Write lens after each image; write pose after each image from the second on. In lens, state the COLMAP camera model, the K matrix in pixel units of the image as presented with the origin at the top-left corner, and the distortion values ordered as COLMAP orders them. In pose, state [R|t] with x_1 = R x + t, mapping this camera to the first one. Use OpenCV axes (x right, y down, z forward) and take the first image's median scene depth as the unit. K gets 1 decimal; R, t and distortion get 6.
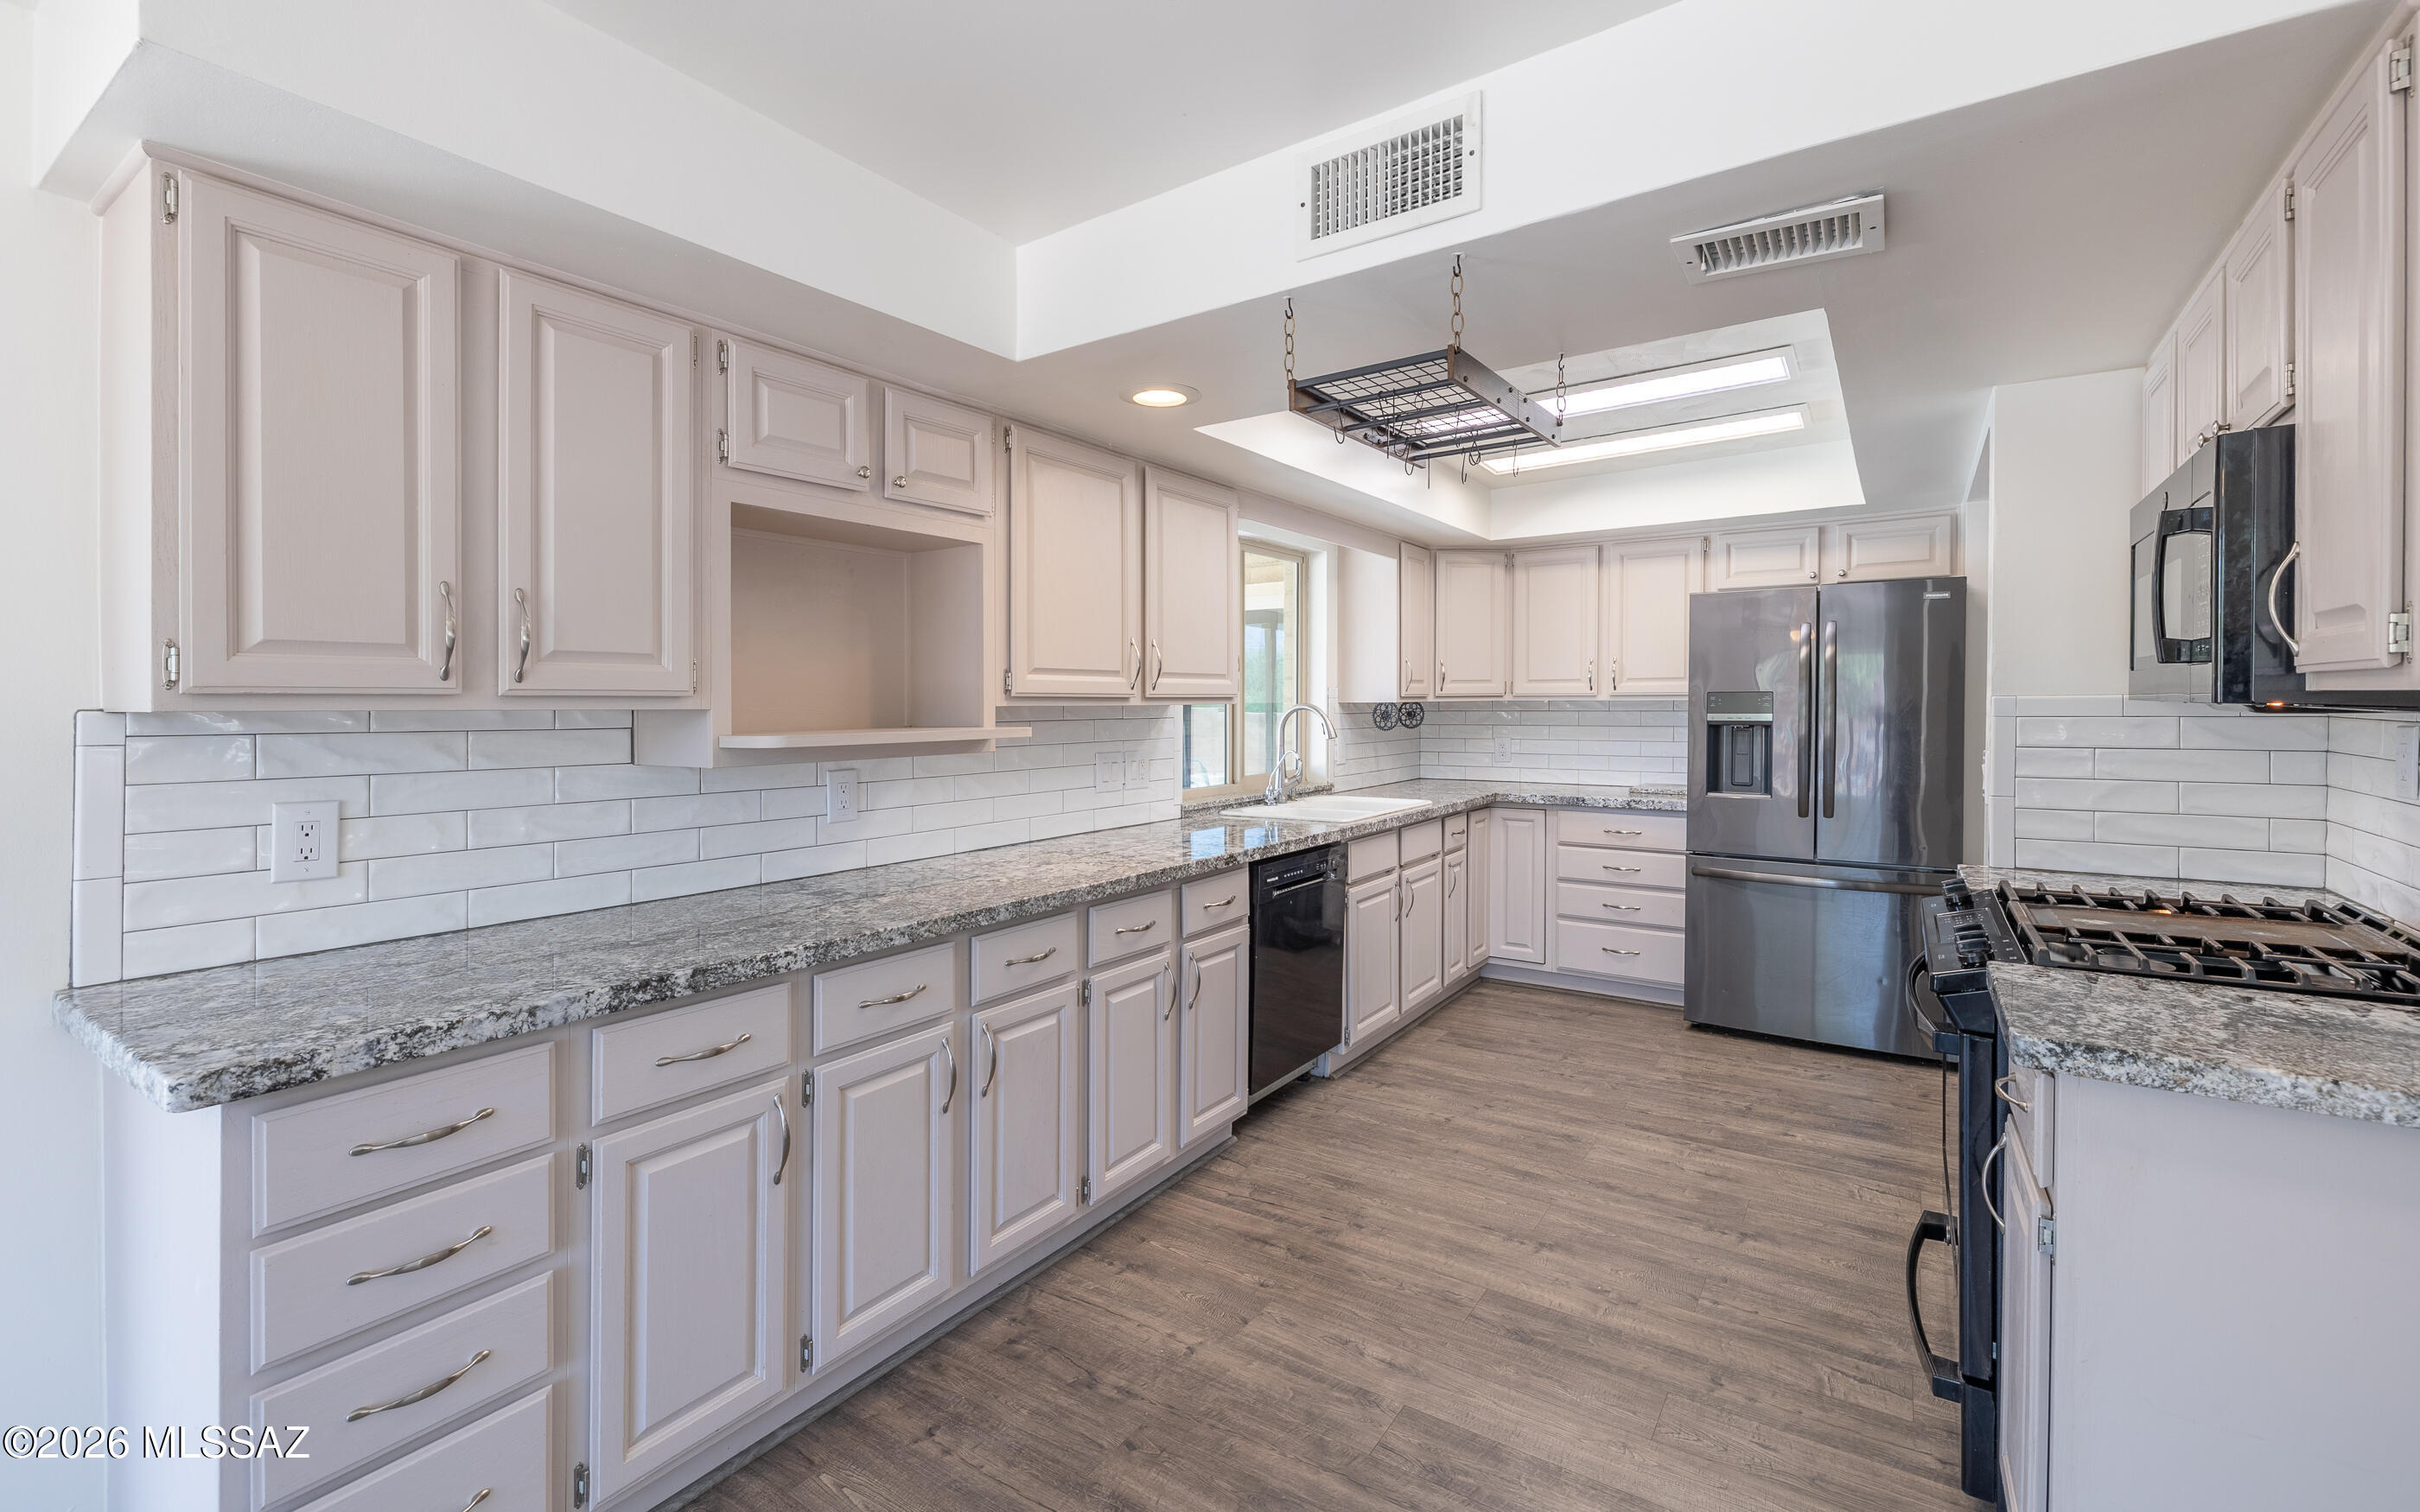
lens RADIAL K [[1061.1, 0, 1220.5], [0, 1061.1, 717.4], [0, 0, 1]] dist [0.000448, -0.000013]
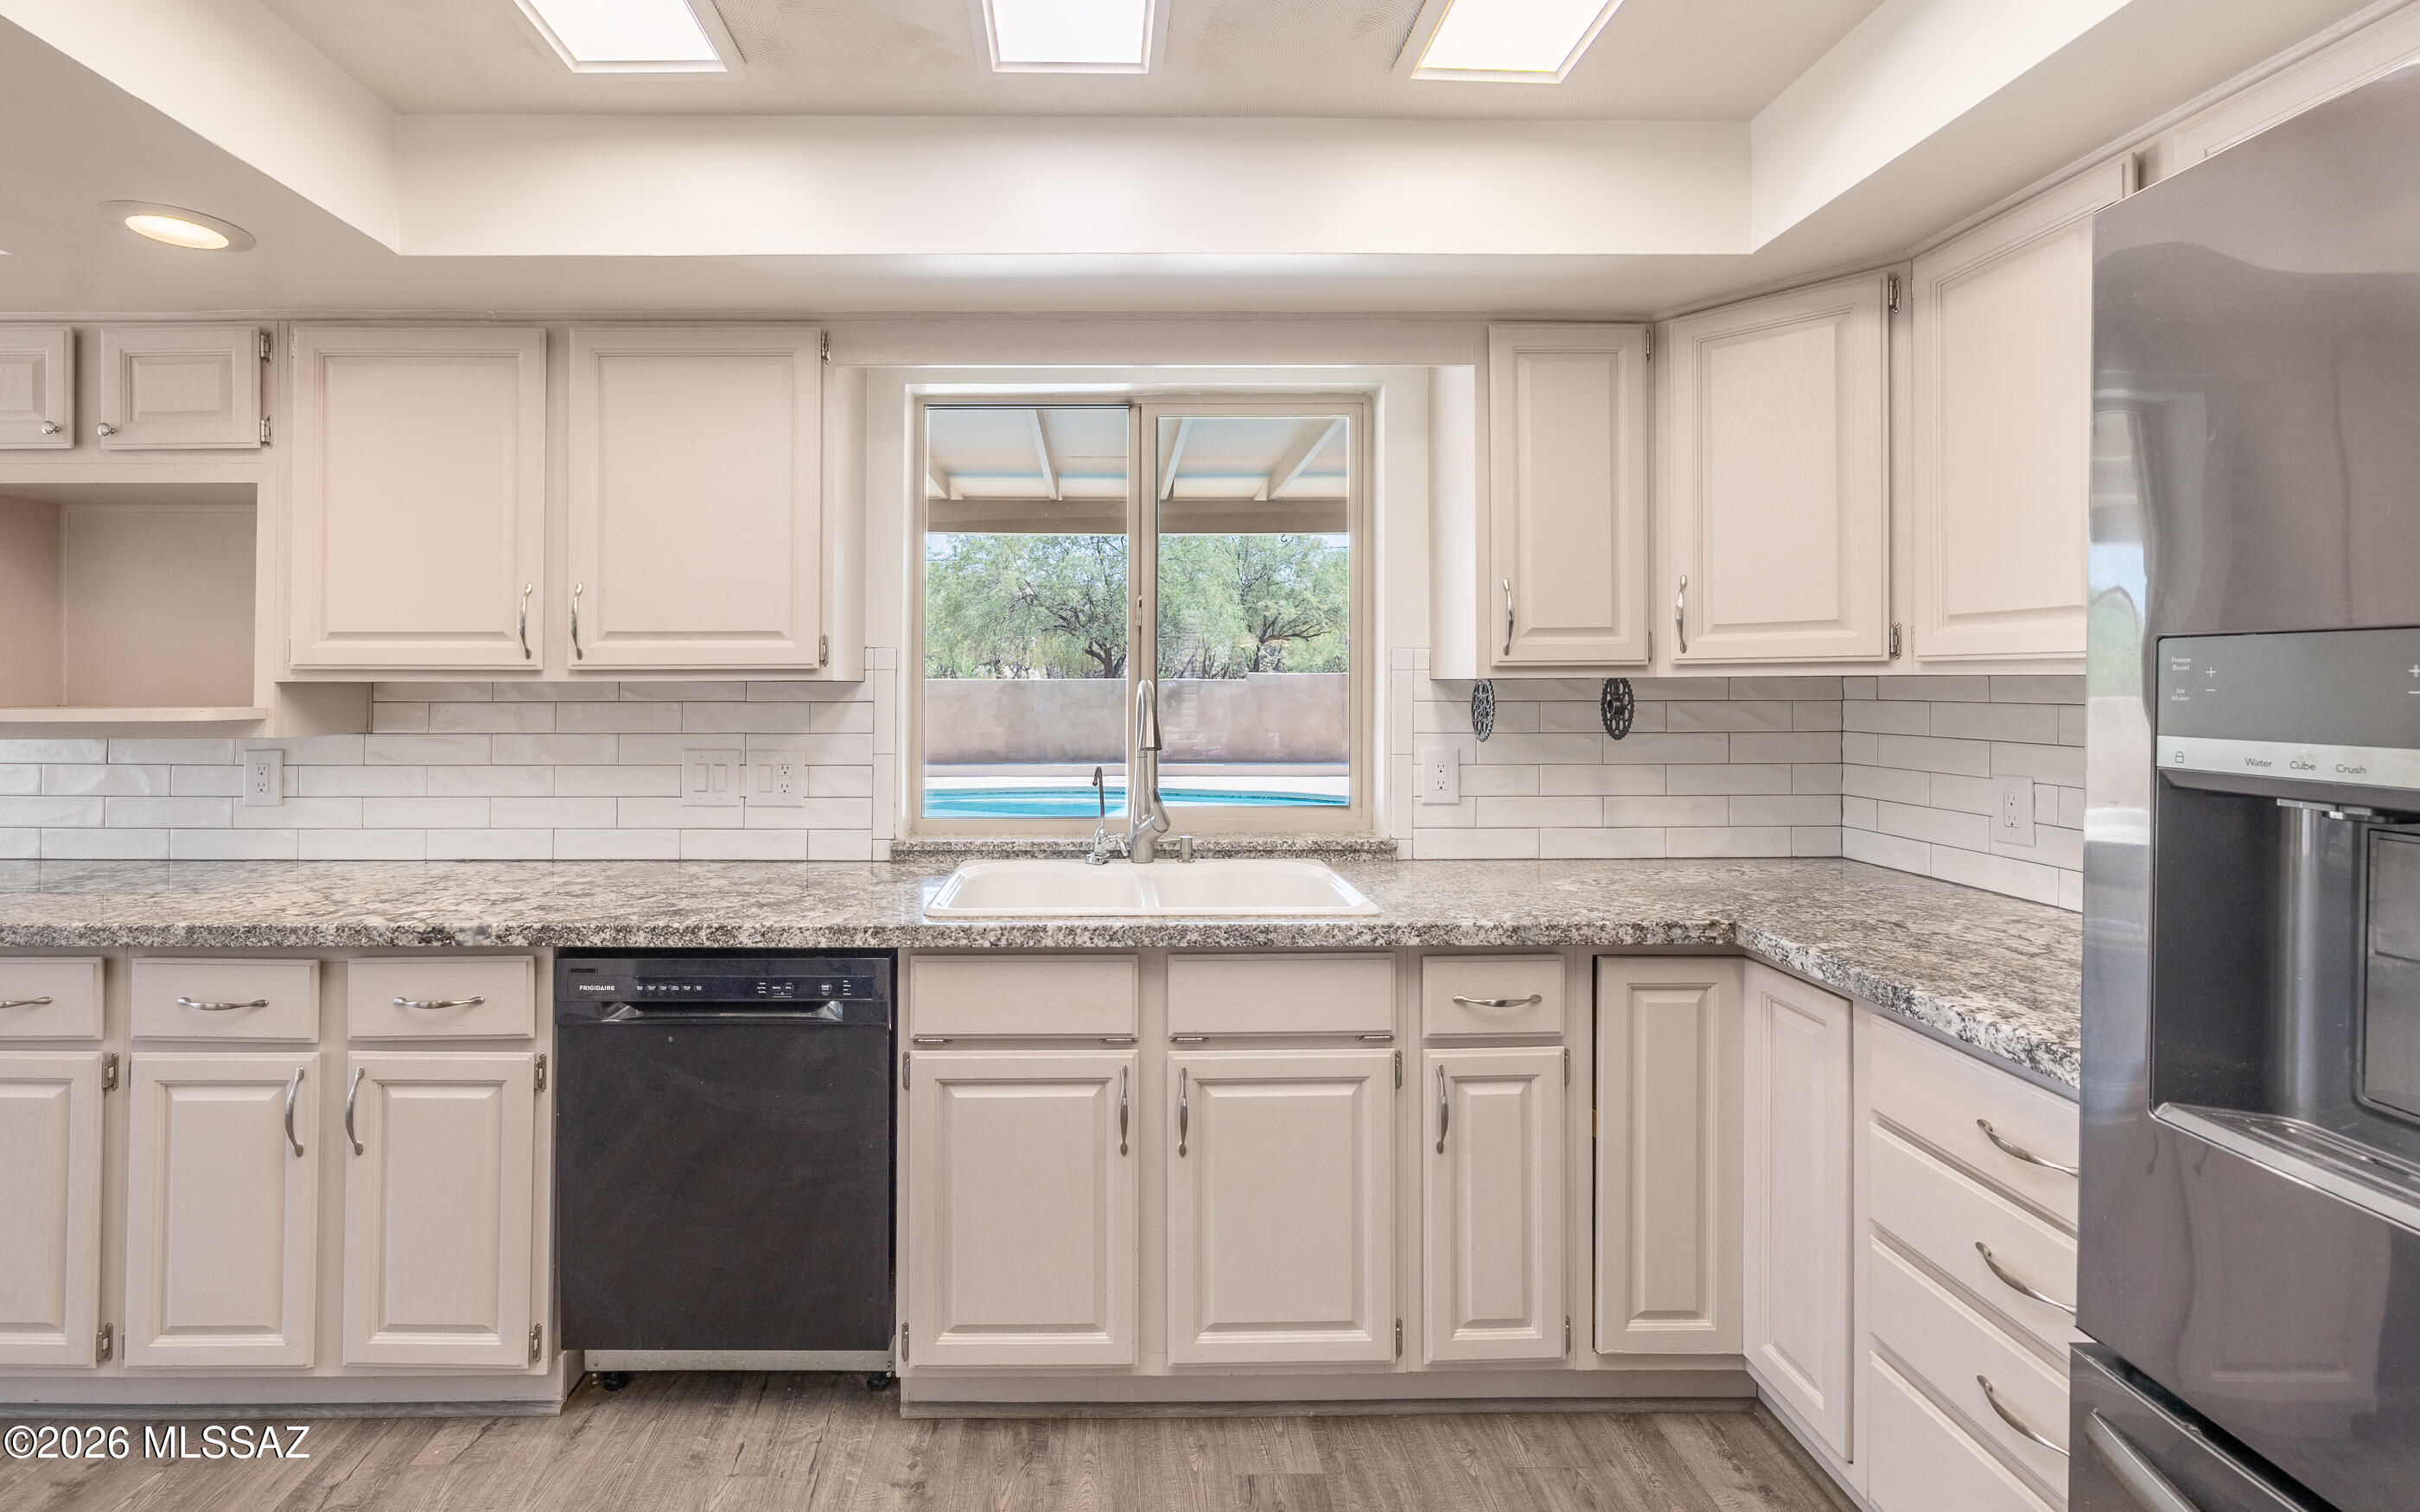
lens RADIAL K [[924.0, 0, 1209.8], [0, 924.0, 677.3], [0, 0, 1]] dist [-0.007374, -0.000002]
pose [[0.562378, -0.003686, -0.826872, 0.634995], [-0.014636, 0.999789, -0.014411, -0.010023], [0.826751, 0.020206, 0.562205, 0.989454]]
